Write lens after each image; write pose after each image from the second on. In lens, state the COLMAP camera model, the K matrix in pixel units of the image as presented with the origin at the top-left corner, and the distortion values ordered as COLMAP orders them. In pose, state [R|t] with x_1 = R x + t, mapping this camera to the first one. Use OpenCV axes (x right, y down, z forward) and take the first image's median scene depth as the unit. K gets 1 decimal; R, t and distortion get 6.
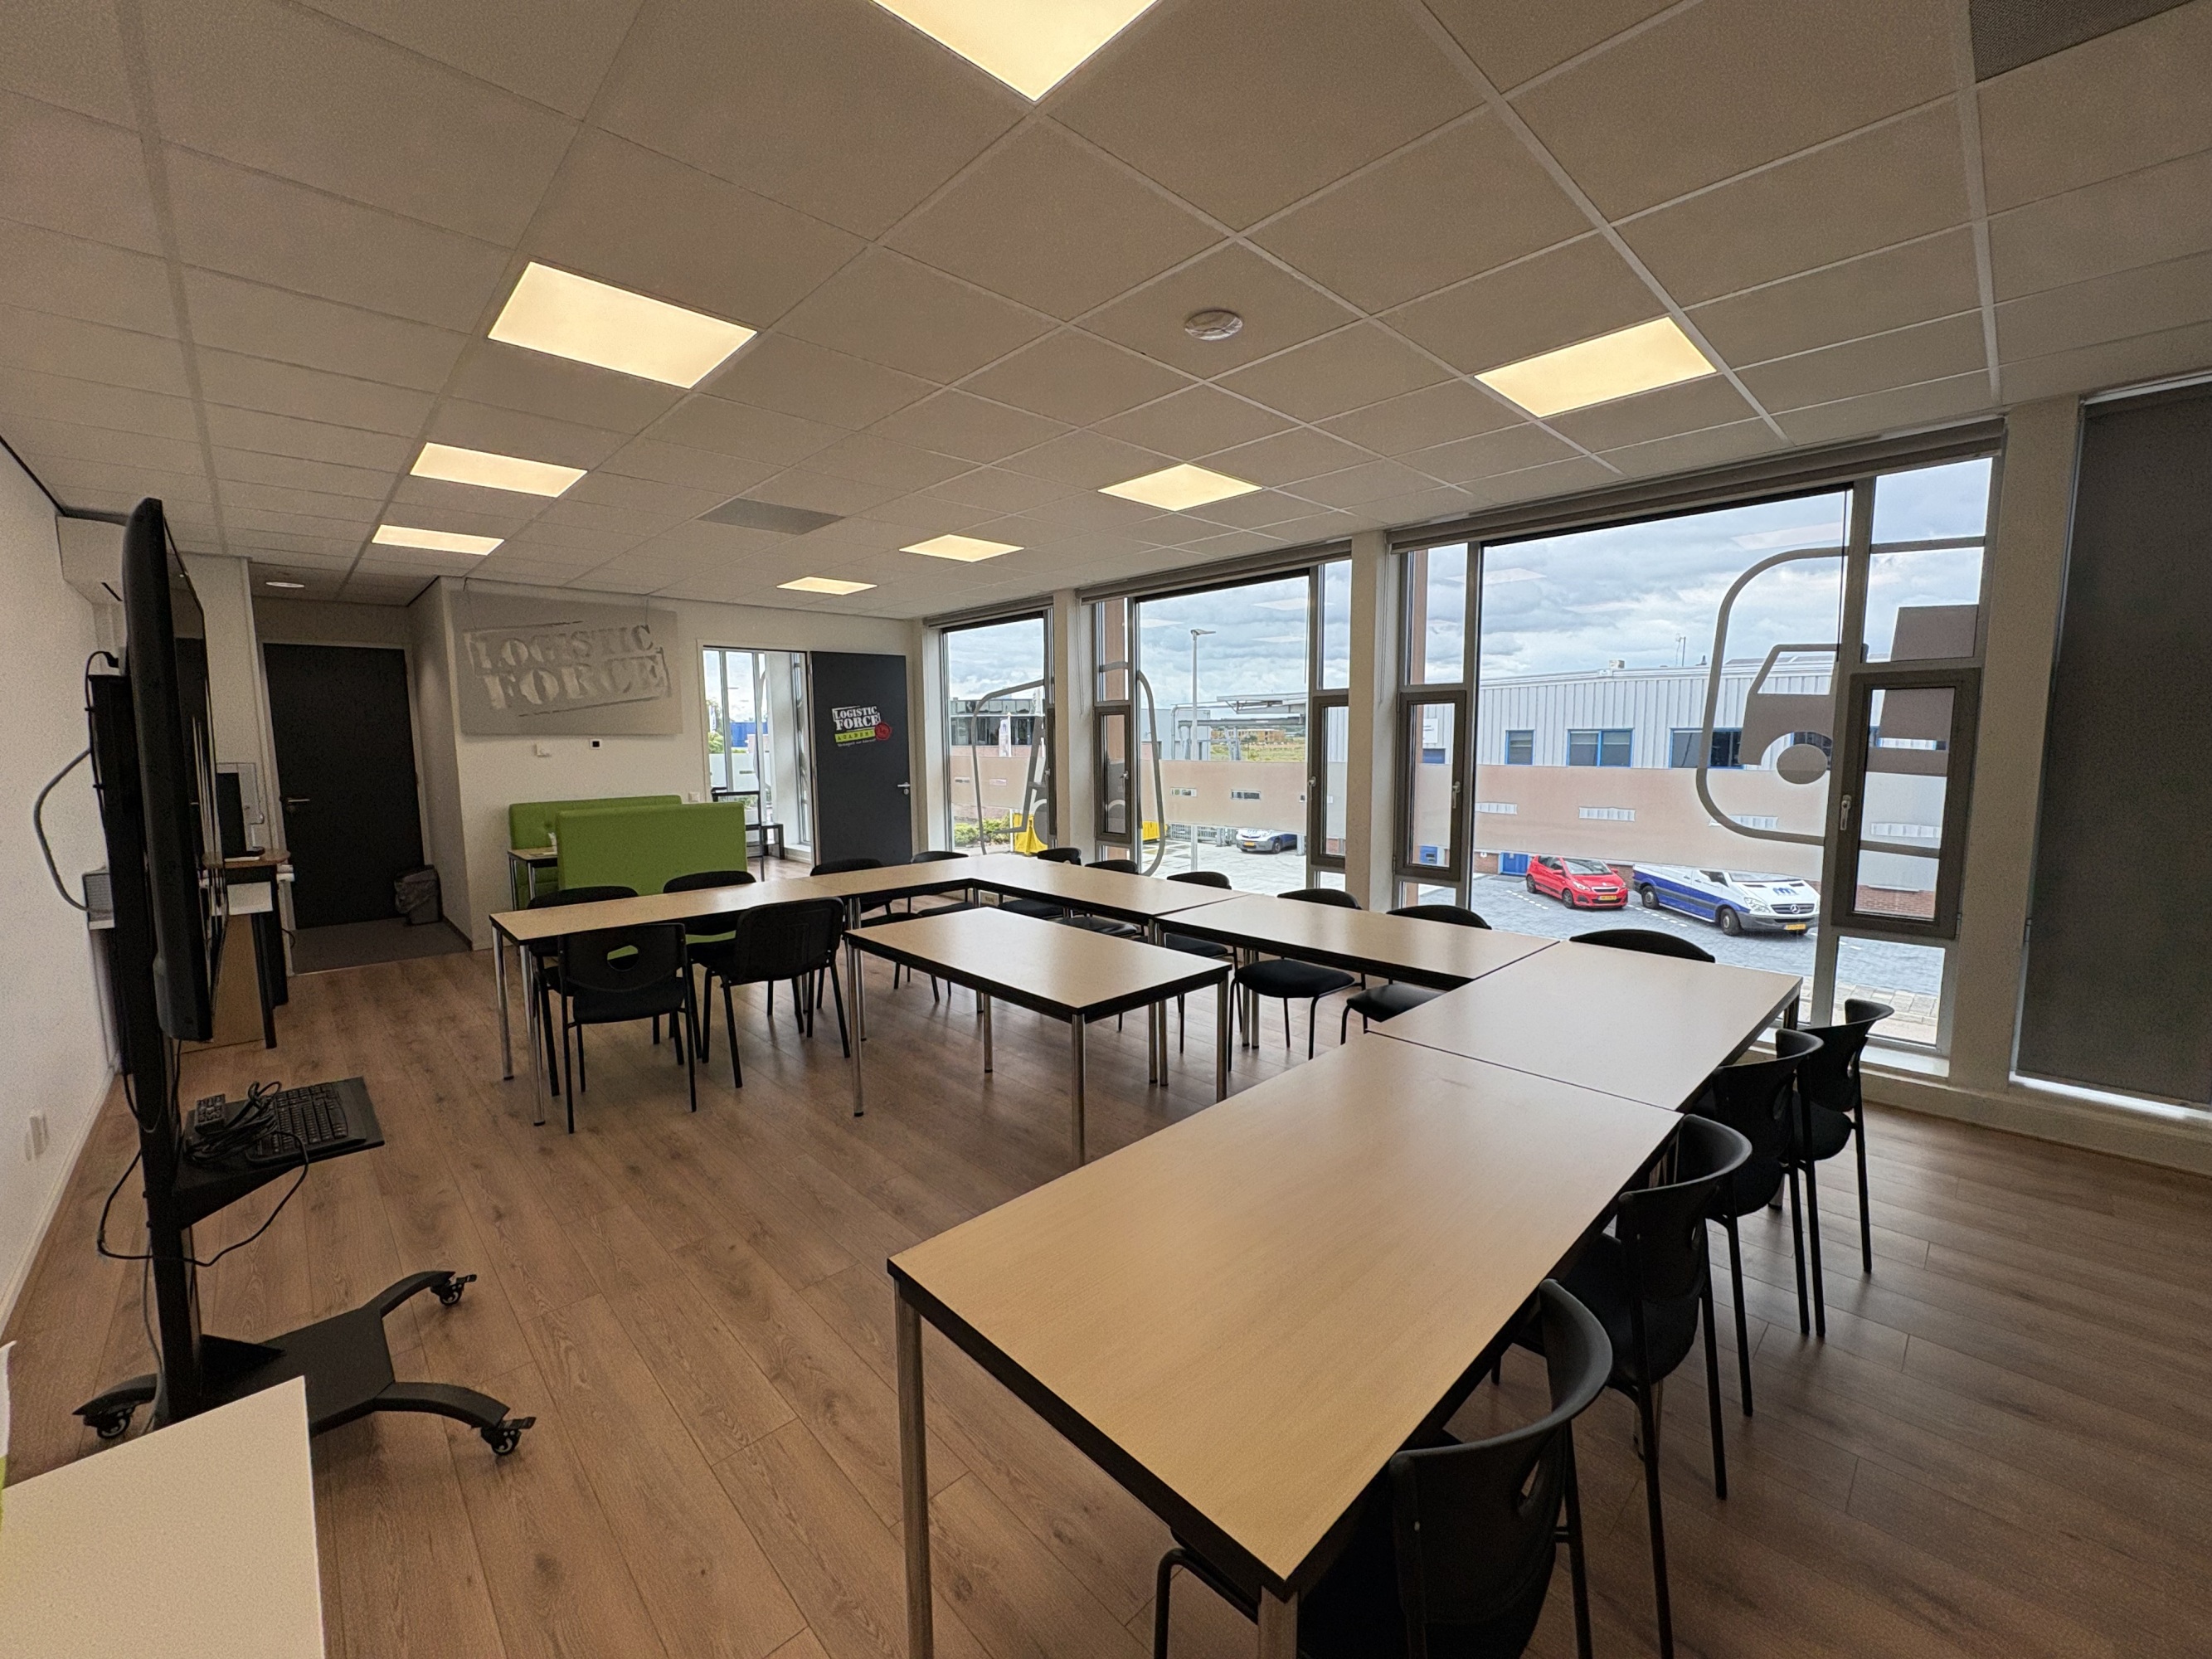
lens RADIAL K [[881.1, 0, 1105.4], [0, 881.1, 829.1], [0, 0, 1]] dist [0.000780, 0.000515]
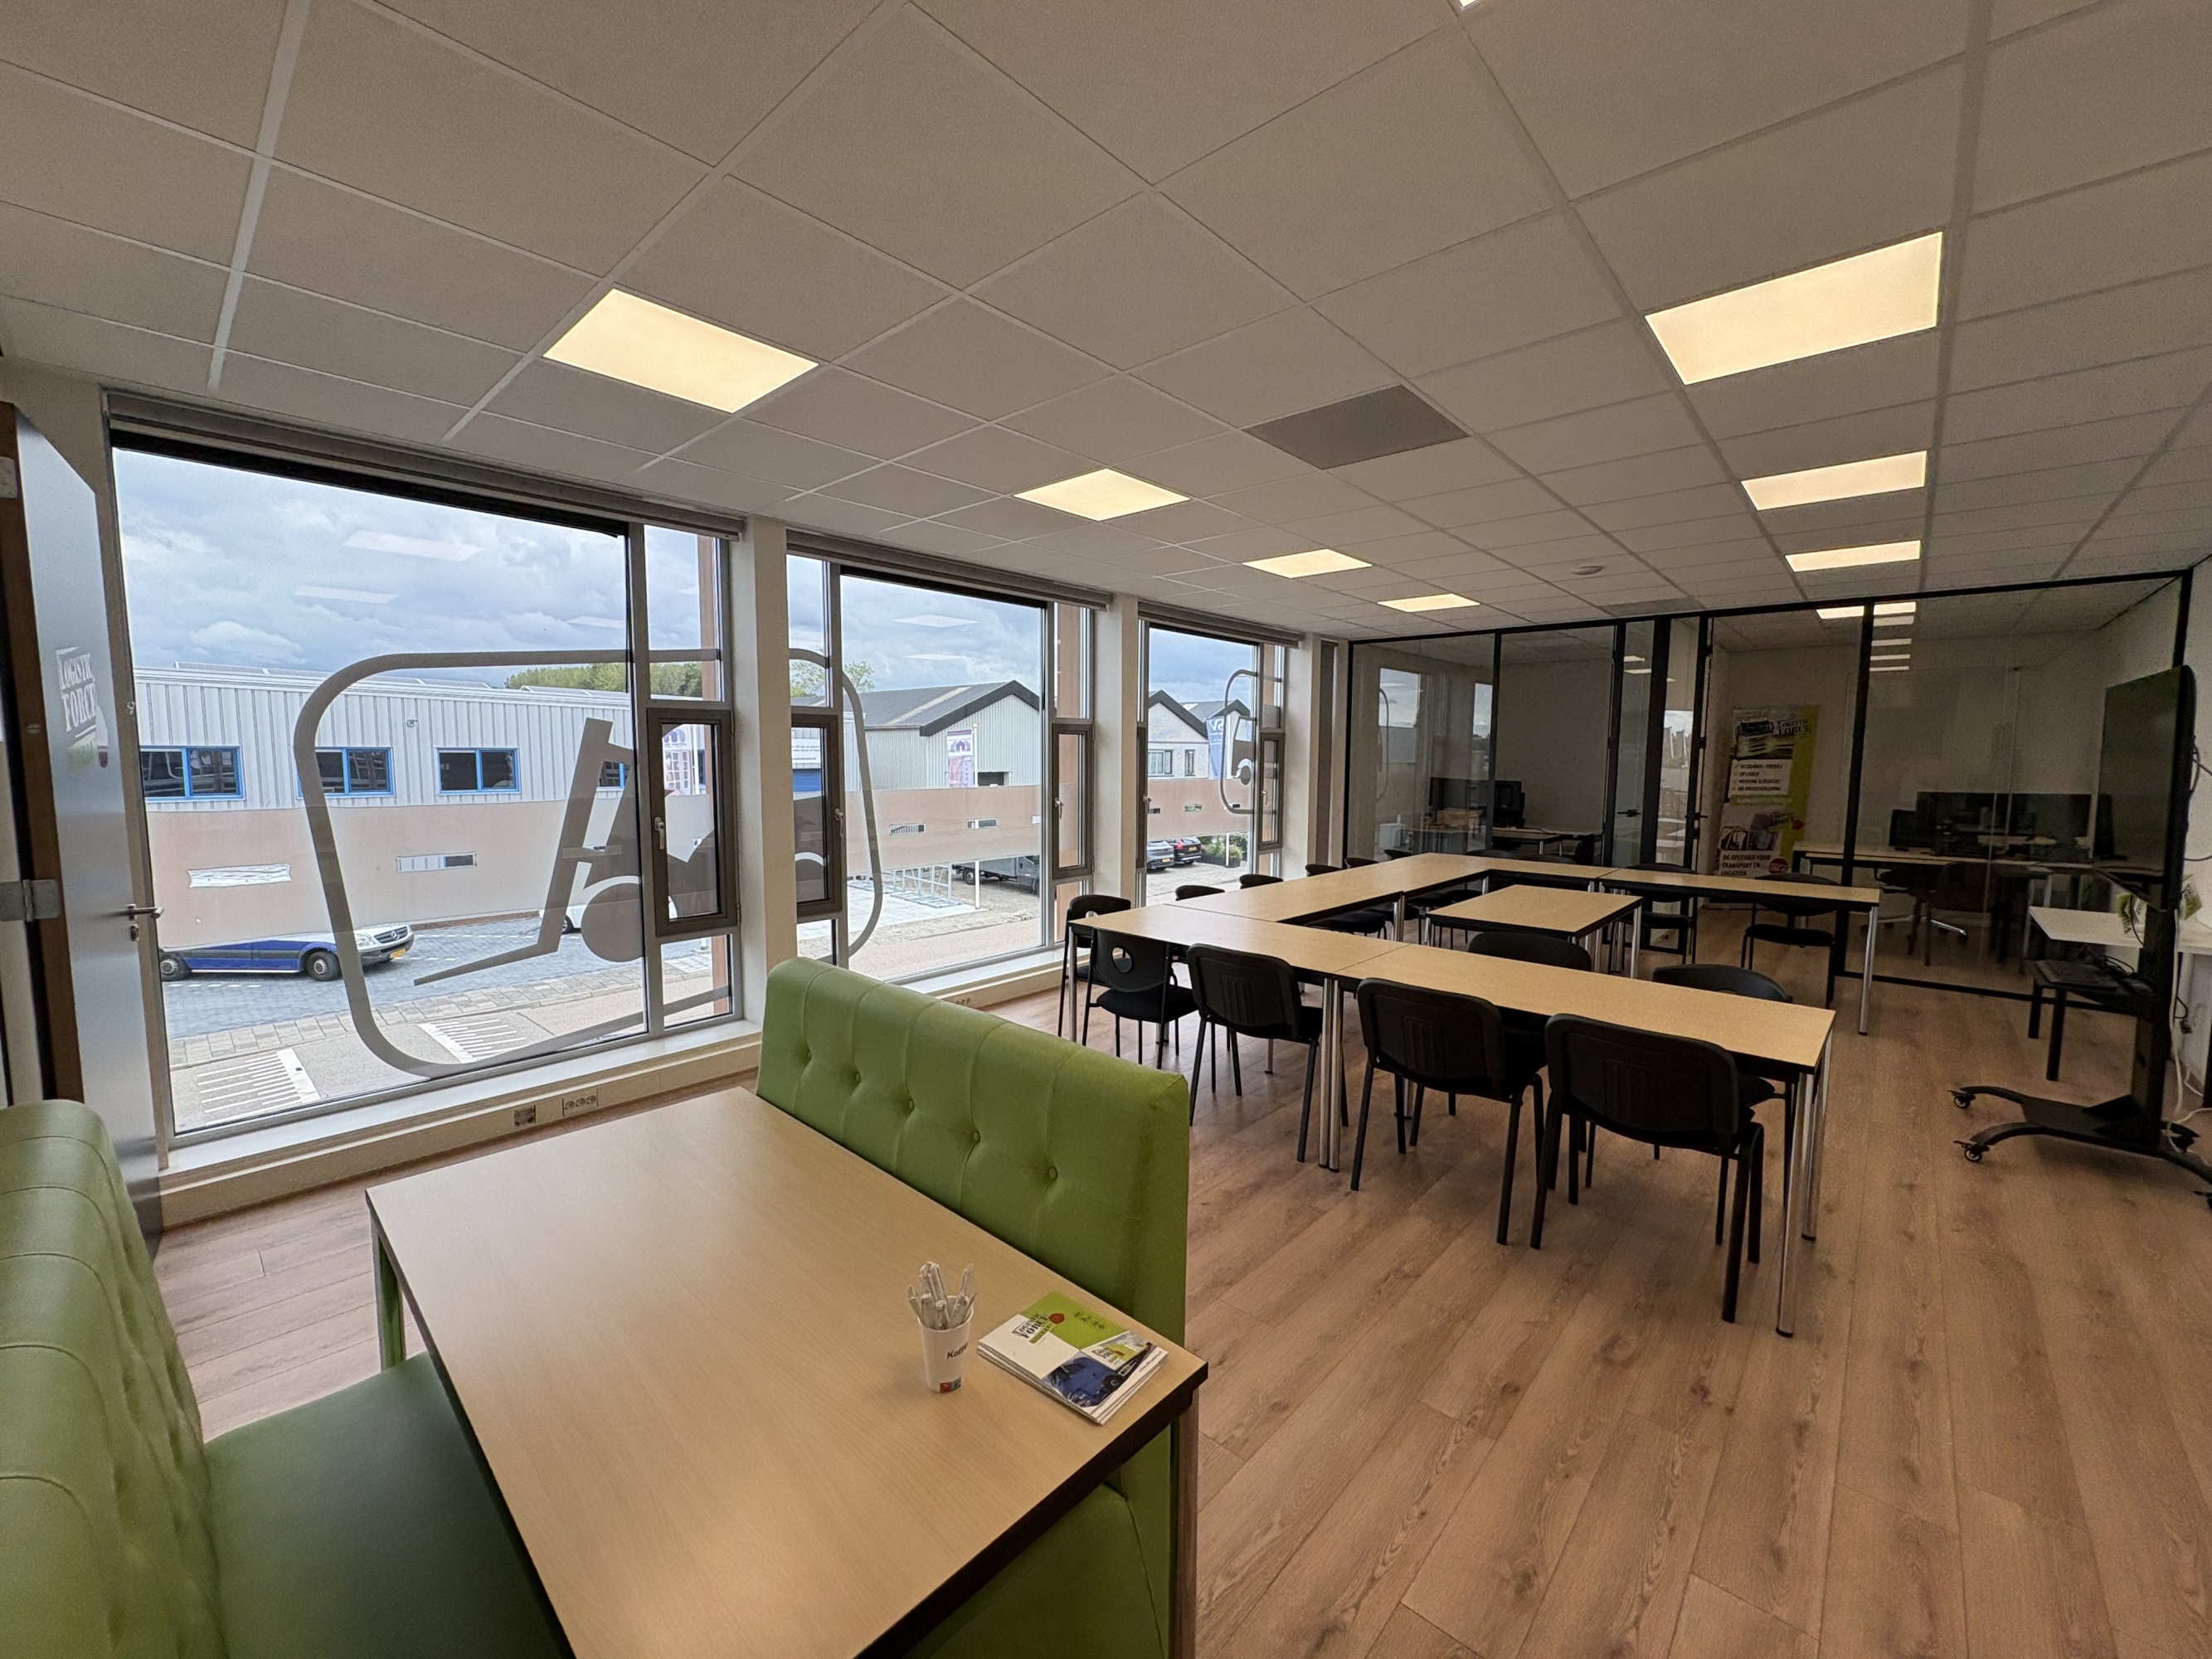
lens RADIAL K [[881.1, 0, 1111.8], [0, 881.1, 829.9], [0, 0, 1]] dist [0.000780, 0.000515]
pose [[-0.074022, -0.077999, 0.994202, -0.708345], [0.098358, 0.991505, 0.085111, -0.089353], [-0.992394, 0.104088, -0.065722, 0.851585]]
